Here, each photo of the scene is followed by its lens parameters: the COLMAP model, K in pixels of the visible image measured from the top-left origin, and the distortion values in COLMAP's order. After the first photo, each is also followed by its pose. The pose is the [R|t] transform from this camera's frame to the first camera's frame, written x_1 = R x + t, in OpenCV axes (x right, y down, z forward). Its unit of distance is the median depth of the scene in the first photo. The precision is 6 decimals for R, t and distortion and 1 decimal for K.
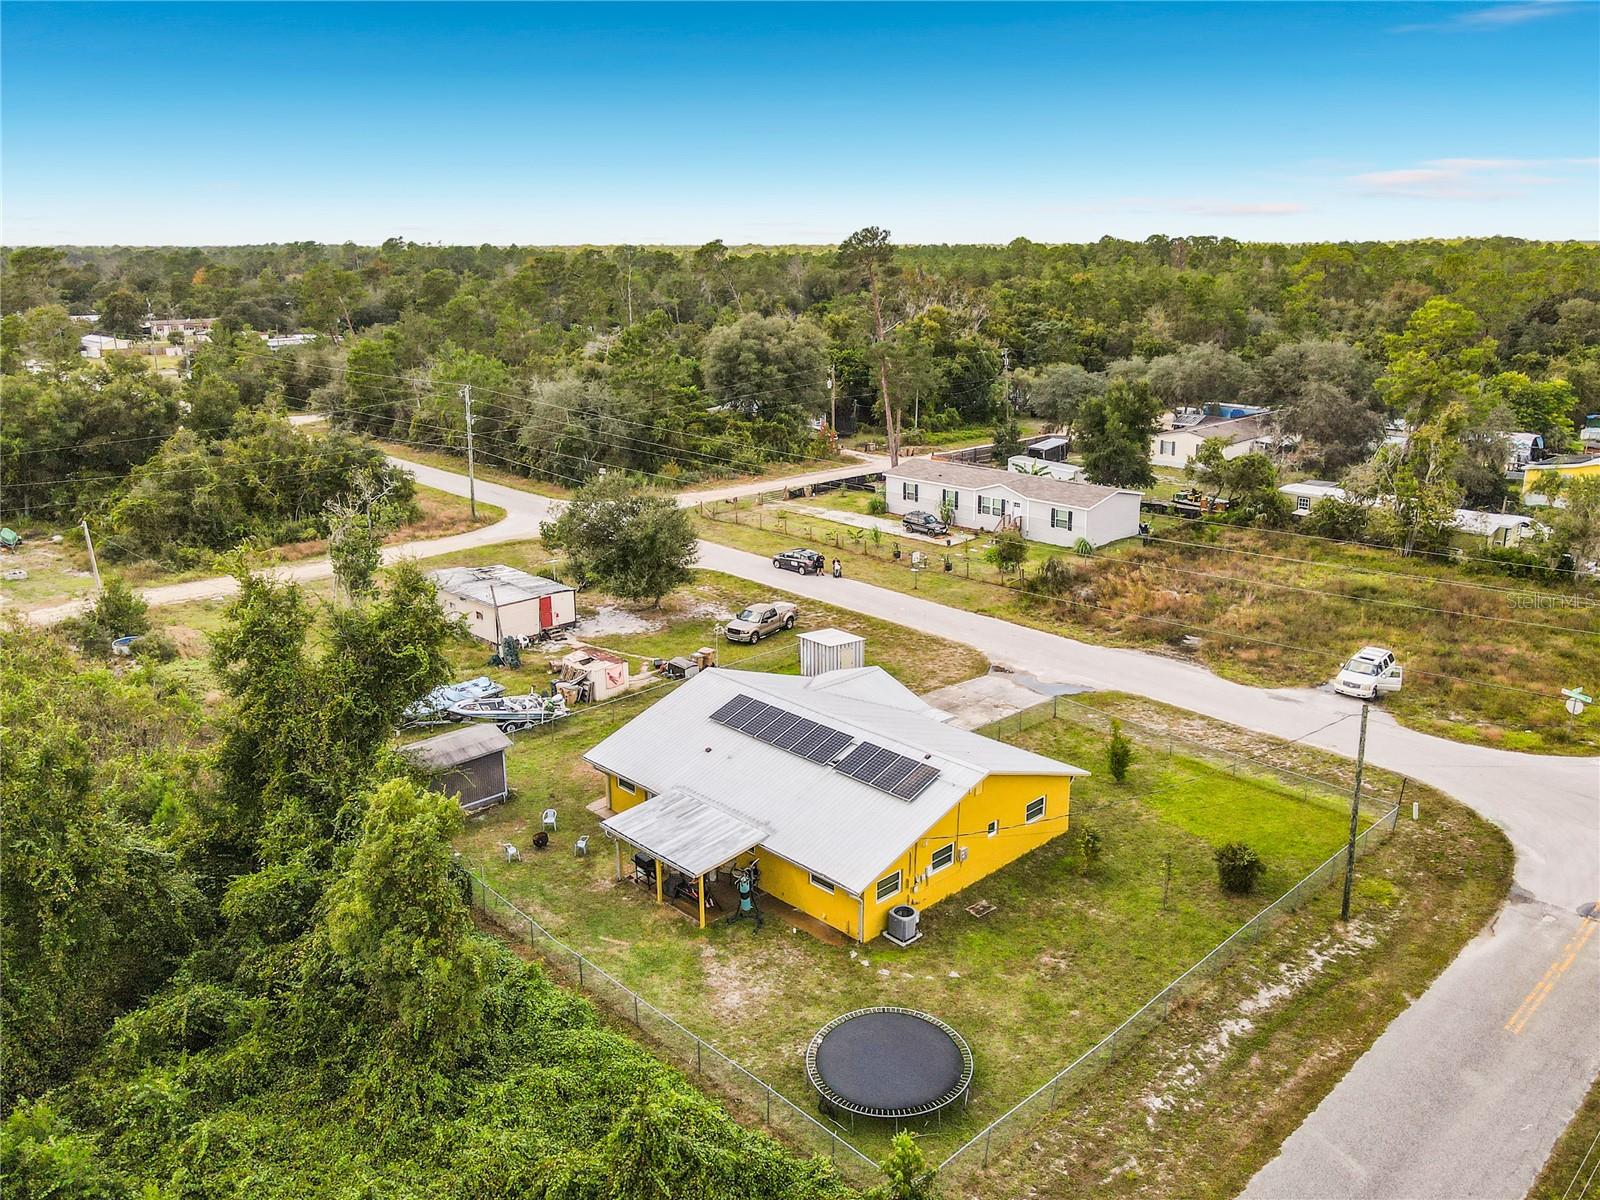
lens RADIAL K [[1209.4, 0, 800.0], [0, 1209.4, 600.0], [0, 0, 1]] dist [-0.032984, 0.003678]
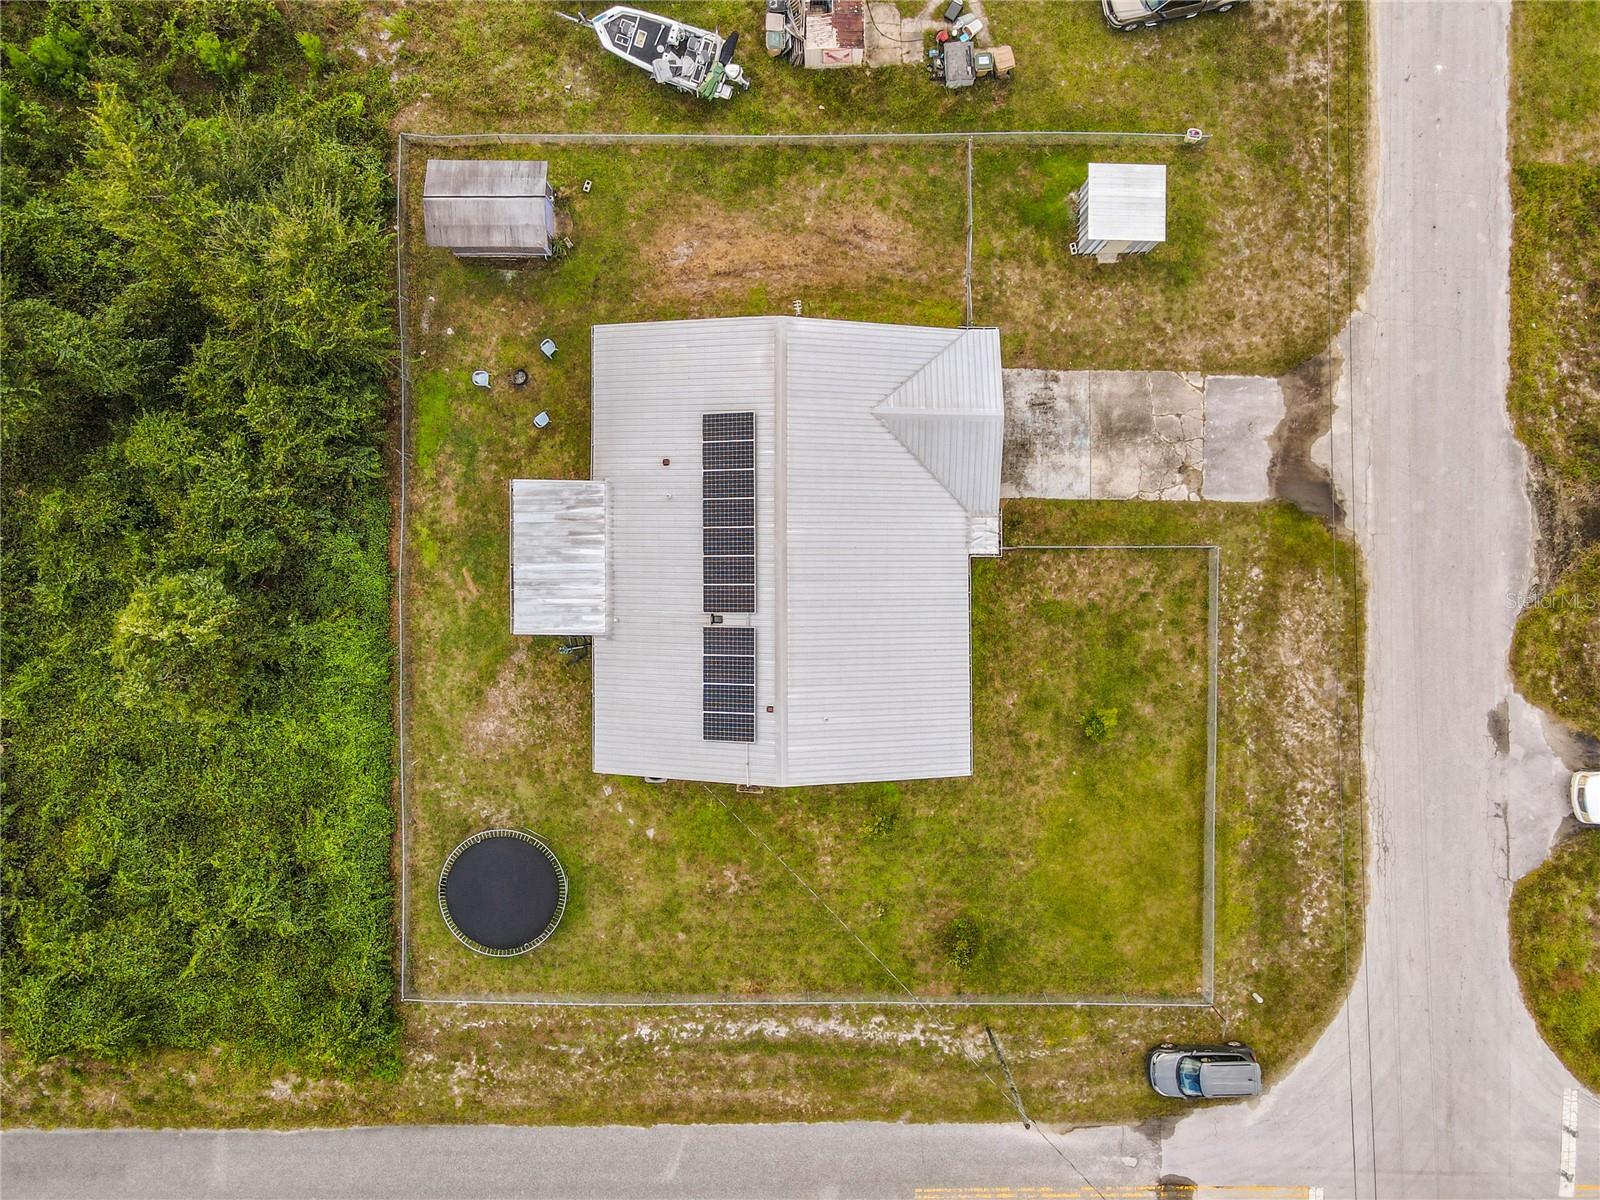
lens RADIAL K [[1216.5, 0, 799.7], [0, 1216.5, 567.3], [0, 0, 1]] dist [0.002546, 0.001218]
pose [[0.724674, 0.689003, 0.011048, 0.042778], [-0.193404, 0.187976, 0.962943, -0.875124], [0.661395, -0.699957, 0.269477, 0.948596]]
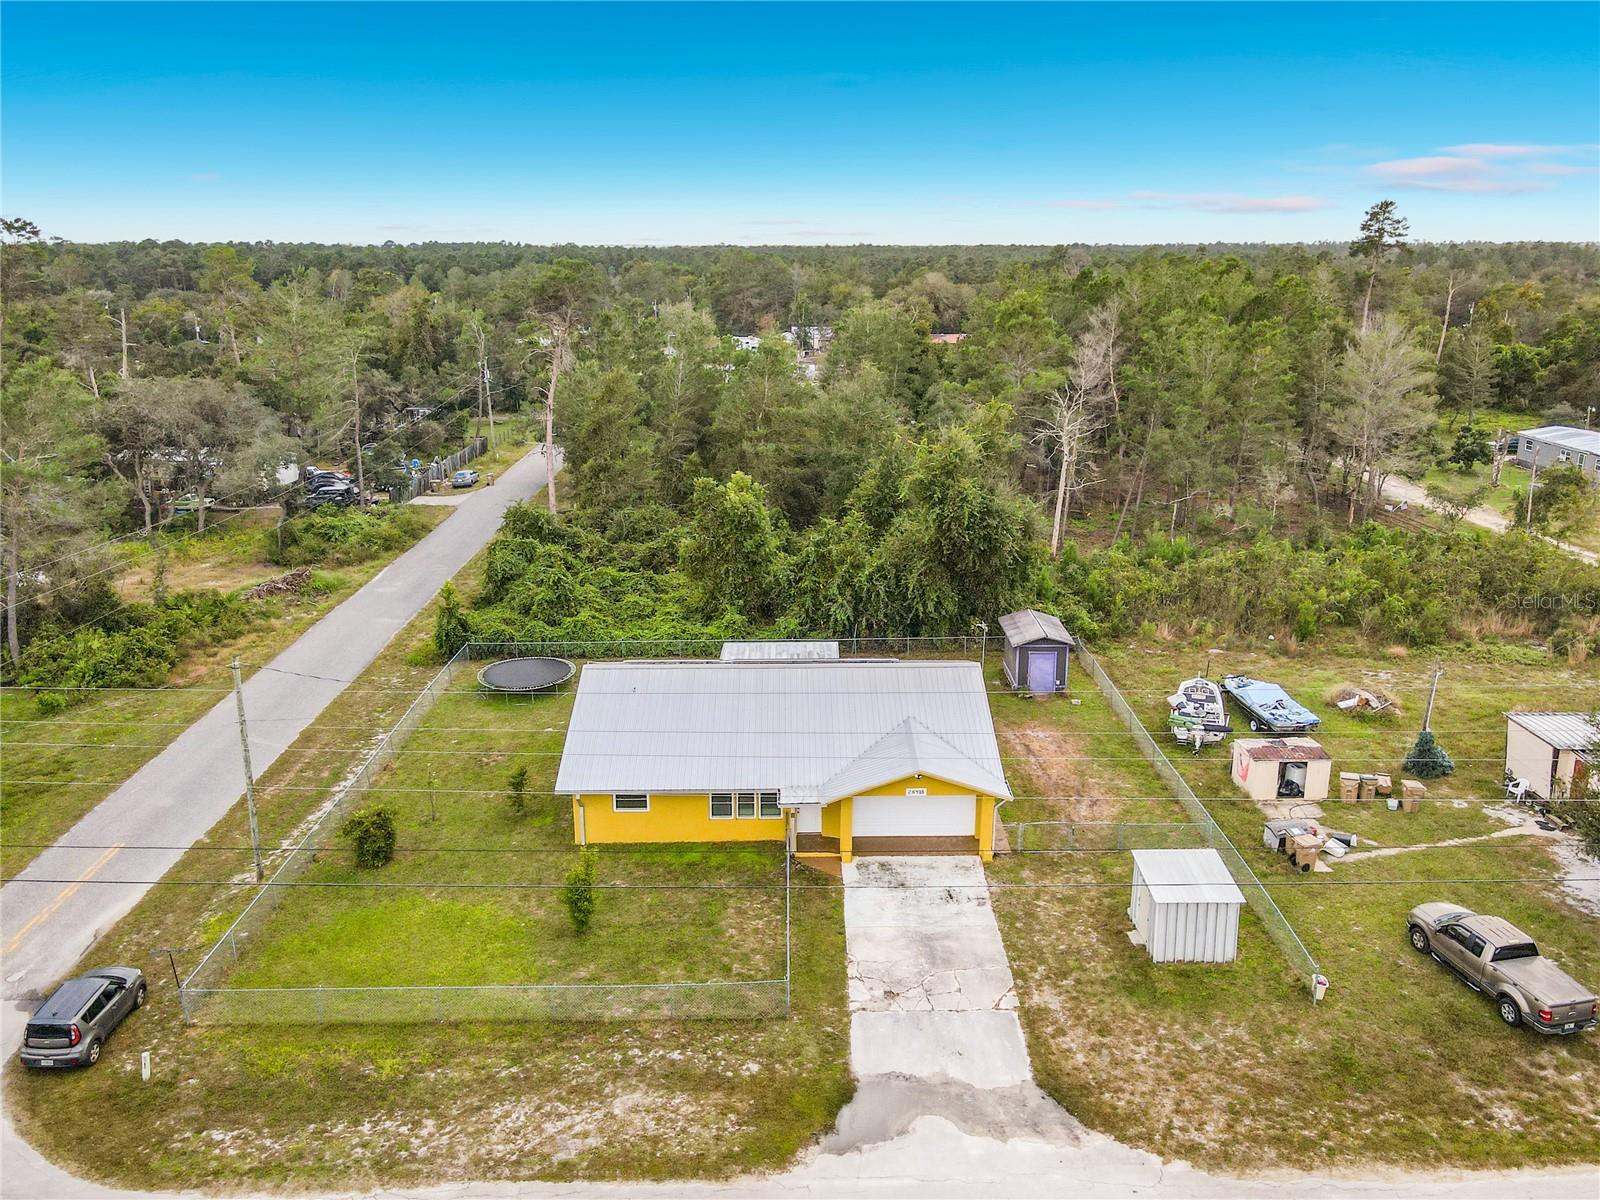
lens RADIAL K [[1216.5, 0, 799.7], [0, 1216.5, 567.3], [0, 0, 1]] dist [0.002546, 0.001218]
pose [[-0.684727, 0.191135, -0.703289, 0.855416], [-0.198986, 0.879301, 0.432705, -0.501852], [0.701108, 0.436230, -0.564049, 1.873018]]
